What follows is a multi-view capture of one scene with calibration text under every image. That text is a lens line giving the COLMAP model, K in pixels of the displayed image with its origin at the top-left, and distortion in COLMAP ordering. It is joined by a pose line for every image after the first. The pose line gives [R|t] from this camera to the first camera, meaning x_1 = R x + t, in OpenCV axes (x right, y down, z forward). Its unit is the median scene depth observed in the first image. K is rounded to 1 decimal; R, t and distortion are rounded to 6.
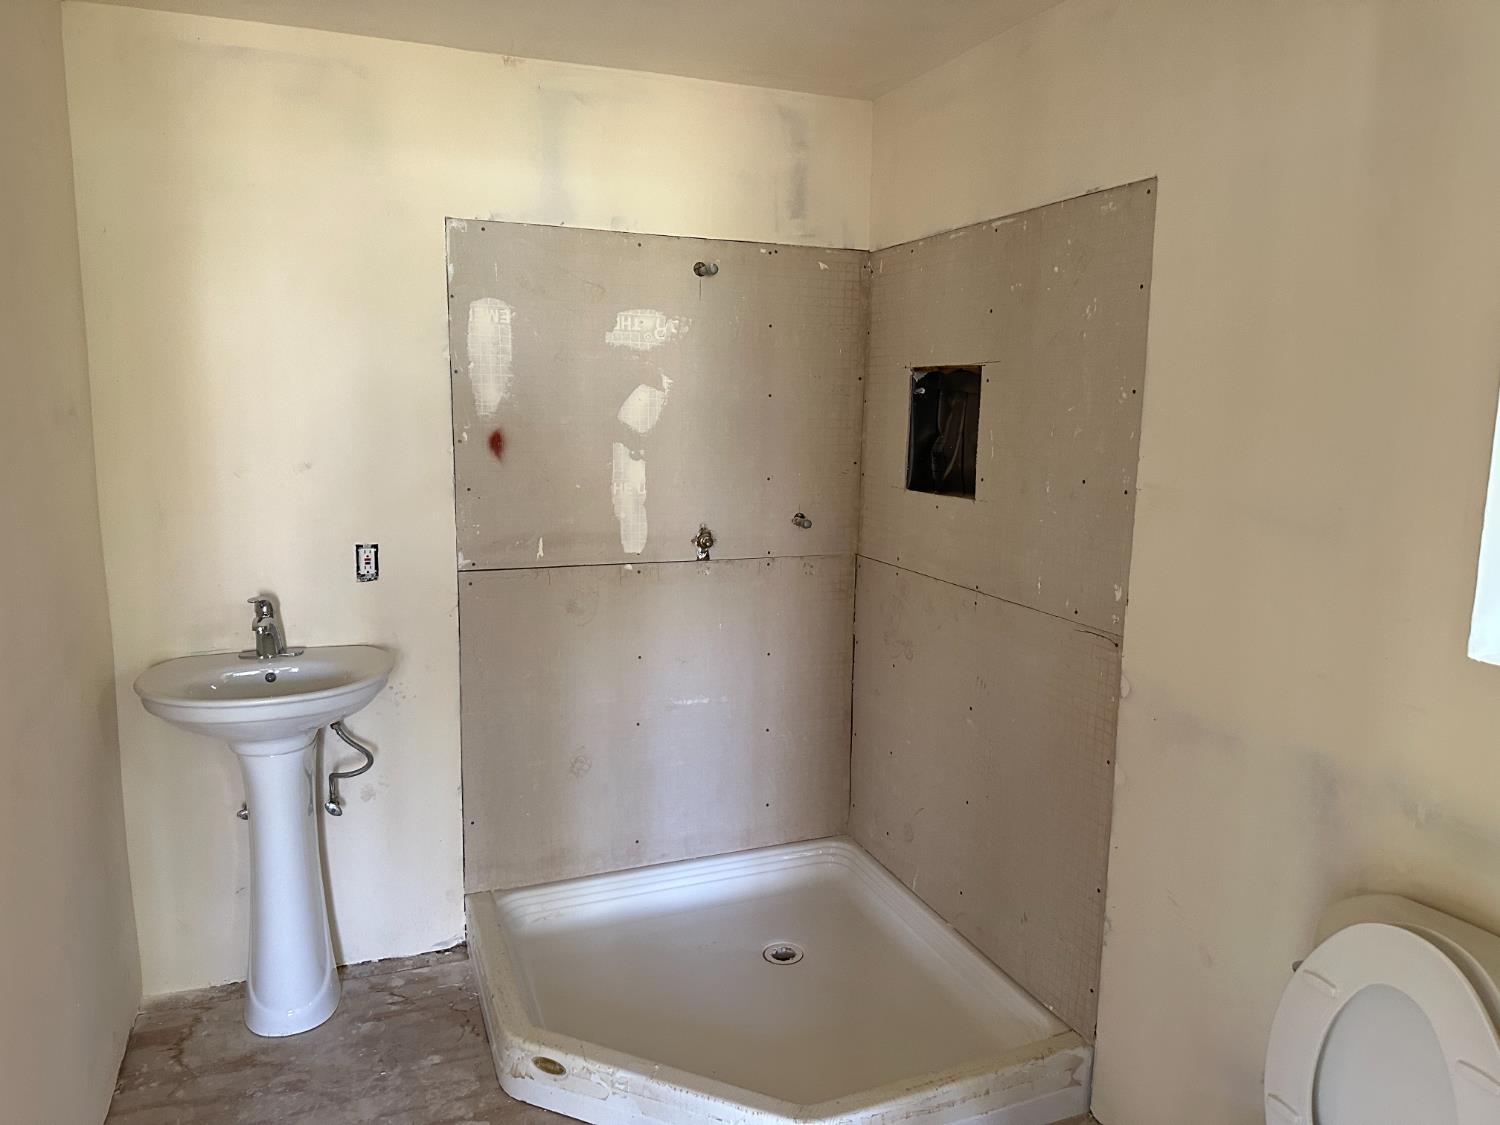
lens RADIAL K [[1076.3, 0, 750.0], [0, 1076.3, 562.5], [0, 0, 1]] dist [-0.003075, -0.005917]
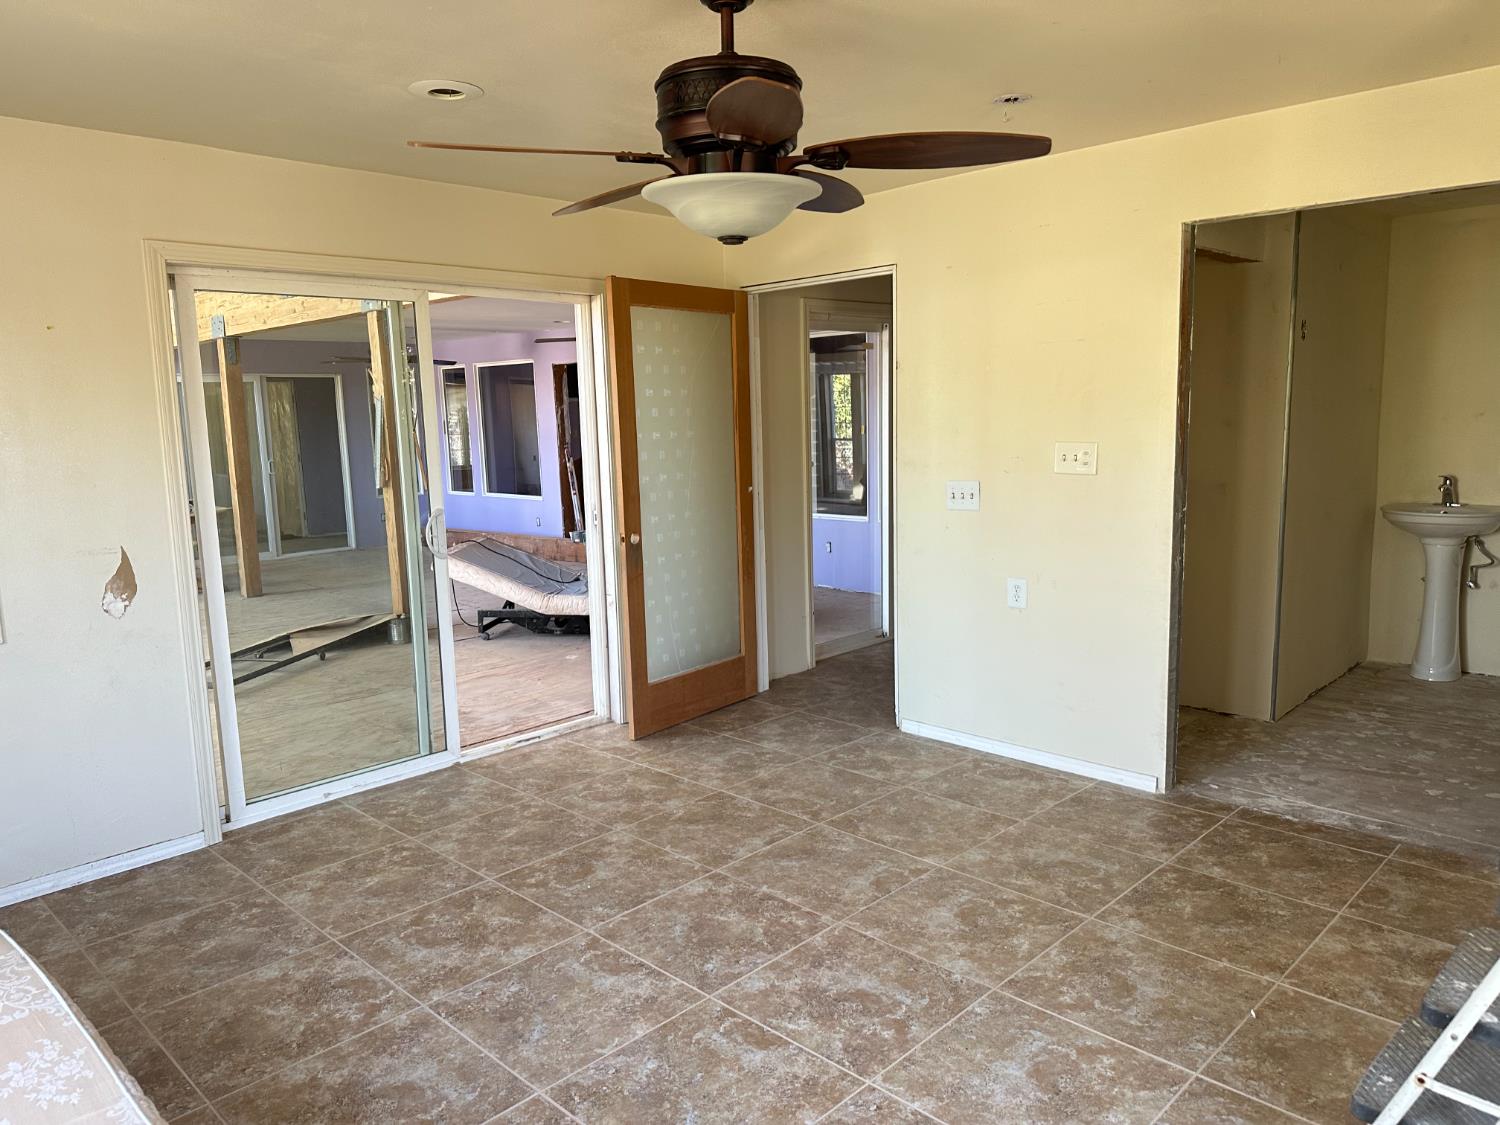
lens RADIAL K [[1039.5, 0, 750.0], [0, 1039.5, 562.5], [0, 0, 1]] dist [-0.004229, -0.006178]
pose [[0.403159, 0.118666, -0.907404, 0.728501], [-0.114407, 0.990314, 0.078678, 0.169509], [0.907951, 0.072094, 0.412830, -0.907215]]
